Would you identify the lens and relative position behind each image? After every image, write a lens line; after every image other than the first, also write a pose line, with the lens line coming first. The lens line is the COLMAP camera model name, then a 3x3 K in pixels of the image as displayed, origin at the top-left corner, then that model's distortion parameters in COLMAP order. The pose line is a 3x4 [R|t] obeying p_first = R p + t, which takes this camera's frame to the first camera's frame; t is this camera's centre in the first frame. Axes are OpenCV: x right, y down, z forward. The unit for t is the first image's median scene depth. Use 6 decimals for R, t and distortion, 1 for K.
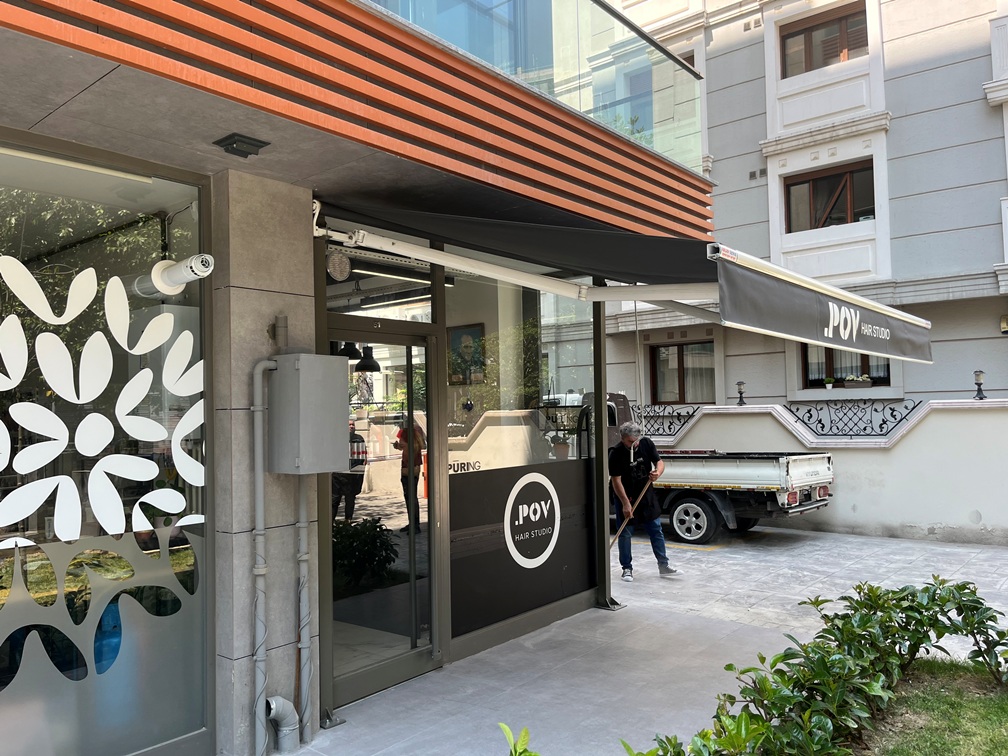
lens RADIAL K [[769.5, 0, 498.2], [0, 769.5, 378.5], [0, 0, 1]] dist [0.064796, -0.021969]
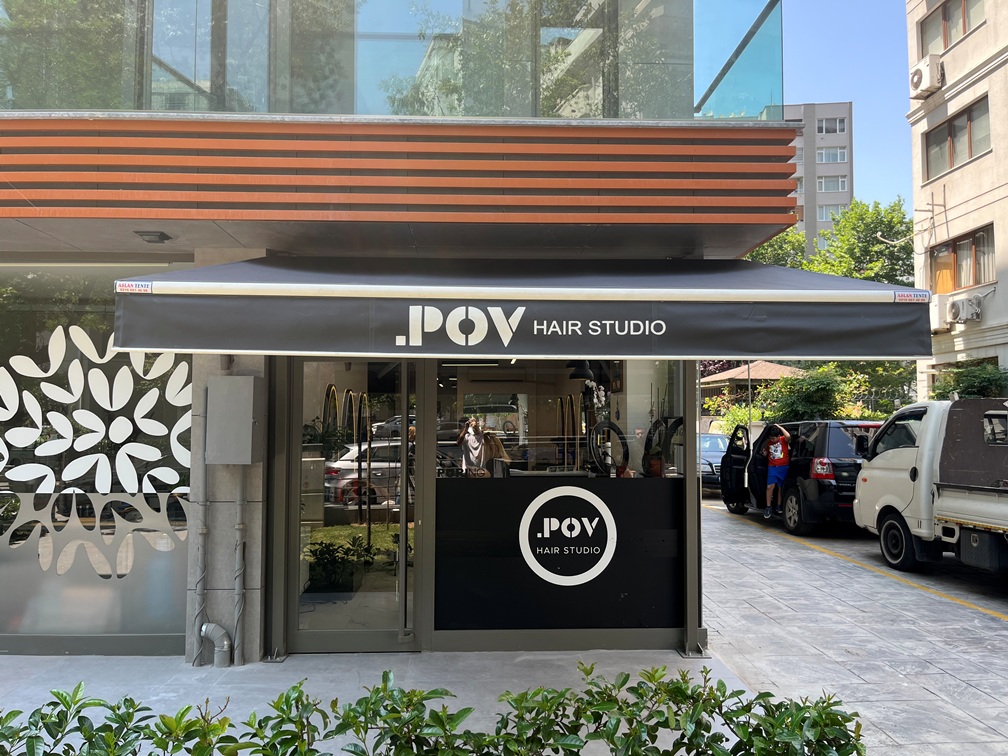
lens RADIAL K [[769.5, 0, 499.7], [0, 769.5, 376.1], [0, 0, 1]] dist [0.064796, -0.021969]
pose [[0.659702, -0.020723, -0.751241, 1.155611], [0.016582, 0.999778, -0.013018, -0.005338], [0.751344, -0.003869, 0.659899, 0.496290]]
